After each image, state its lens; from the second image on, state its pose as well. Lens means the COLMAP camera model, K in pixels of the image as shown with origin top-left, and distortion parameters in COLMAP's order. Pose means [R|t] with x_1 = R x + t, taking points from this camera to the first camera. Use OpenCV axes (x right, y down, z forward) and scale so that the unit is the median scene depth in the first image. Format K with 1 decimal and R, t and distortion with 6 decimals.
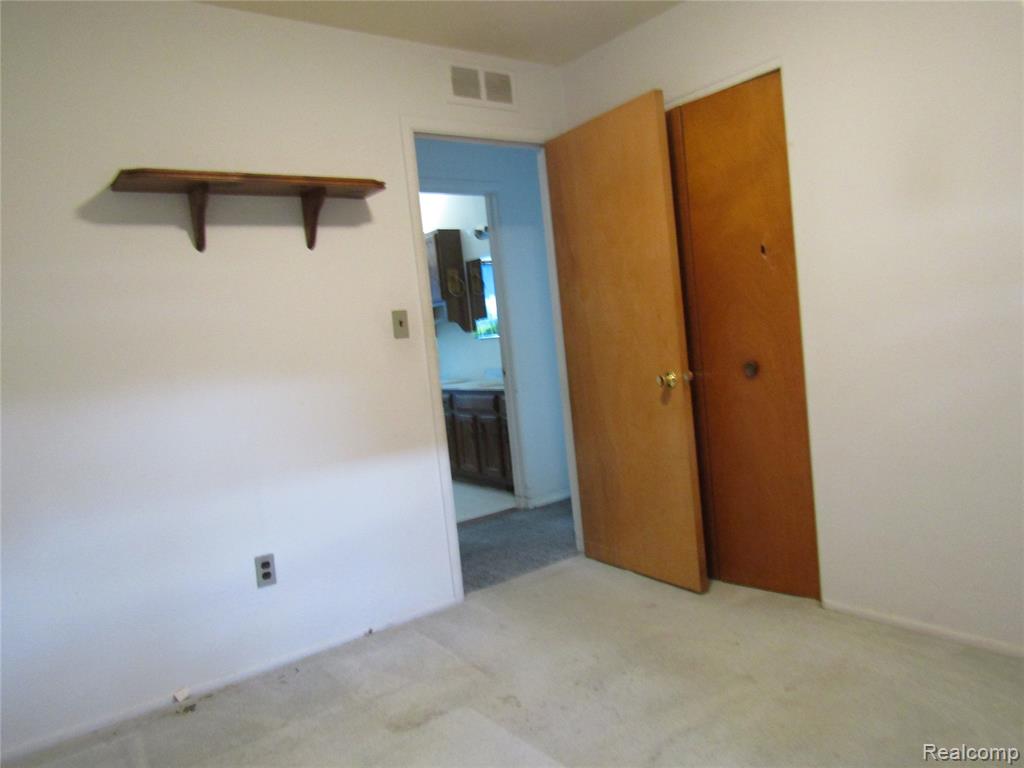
lens RADIAL K [[729.4, 0, 512.0], [0, 729.4, 384.0], [0, 0, 1]] dist [-0.005027, 0.007721]
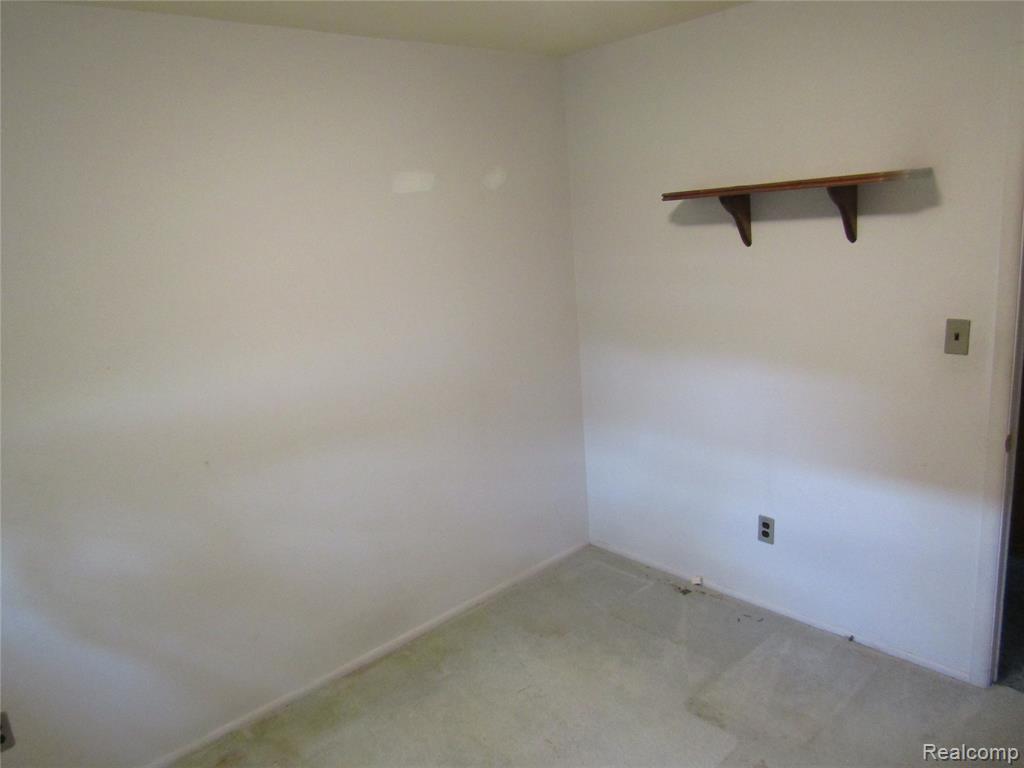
lens RADIAL K [[729.4, 0, 512.0], [0, 729.4, 384.0], [0, 0, 1]] dist [-0.005027, 0.007721]
pose [[0.105920, 0.313286, -0.943734, 0.619811], [0.005907, 0.948857, 0.315650, -0.319879], [0.994357, -0.039008, 0.098652, 0.502754]]
